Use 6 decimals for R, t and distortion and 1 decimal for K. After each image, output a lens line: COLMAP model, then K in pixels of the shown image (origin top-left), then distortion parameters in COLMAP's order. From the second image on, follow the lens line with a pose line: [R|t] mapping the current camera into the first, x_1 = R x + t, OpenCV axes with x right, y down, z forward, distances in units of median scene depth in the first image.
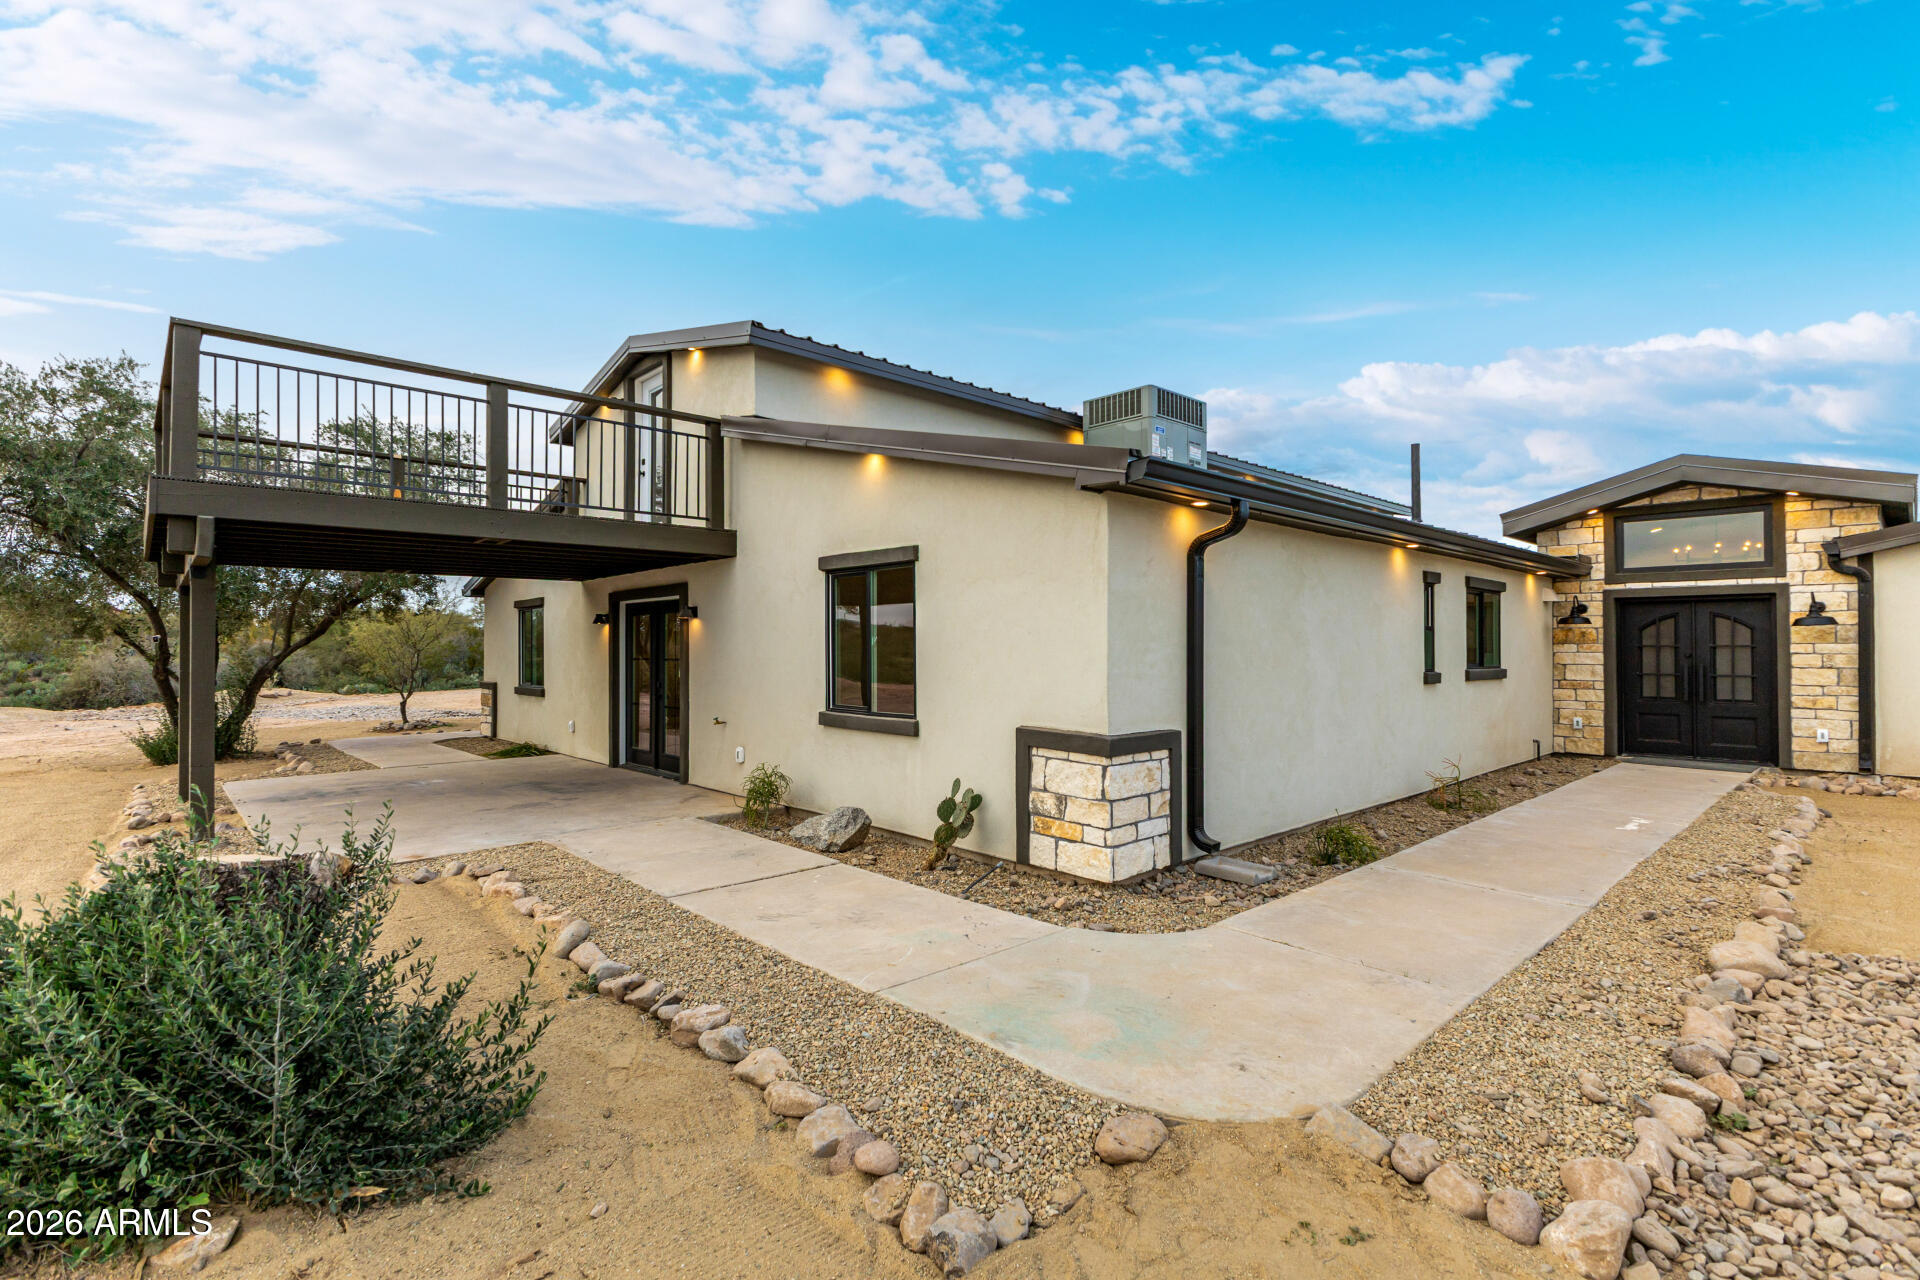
lens RADIAL K [[885.8, 0, 980.2], [0, 885.8, 625.1], [0, 0, 1]] dist [0.013507, 0.000002]
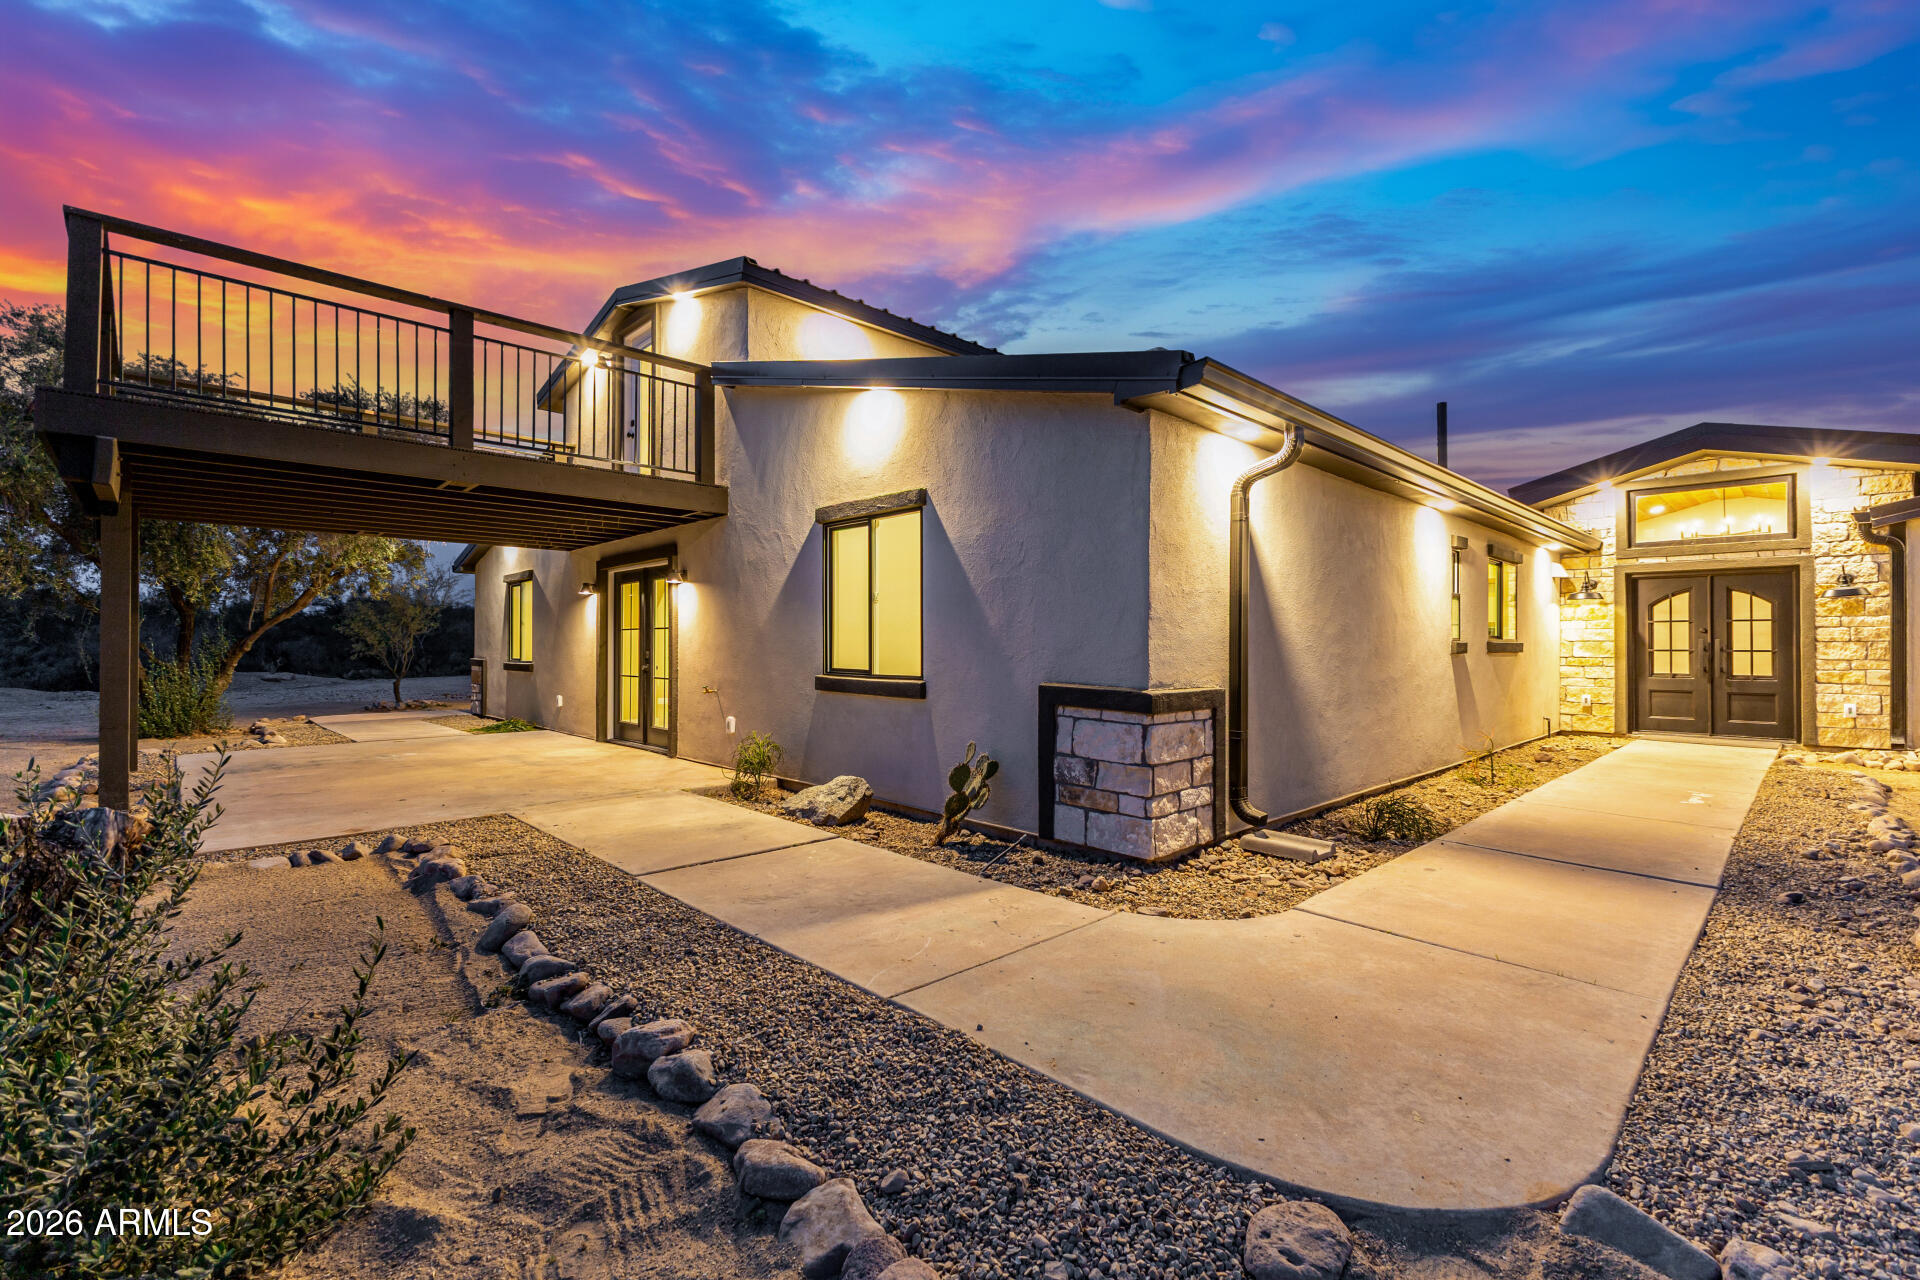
lens RADIAL K [[827.5, 0, 976.2], [0, 827.5, 629.9], [0, 0, 1]] dist [0.012511, 0.000197]
pose [[0.999929, 0.002965, 0.011556, -0.031126], [-0.003045, 0.999971, 0.006964, 0.053964], [-0.011535, -0.006998, 0.999909, 0.170743]]
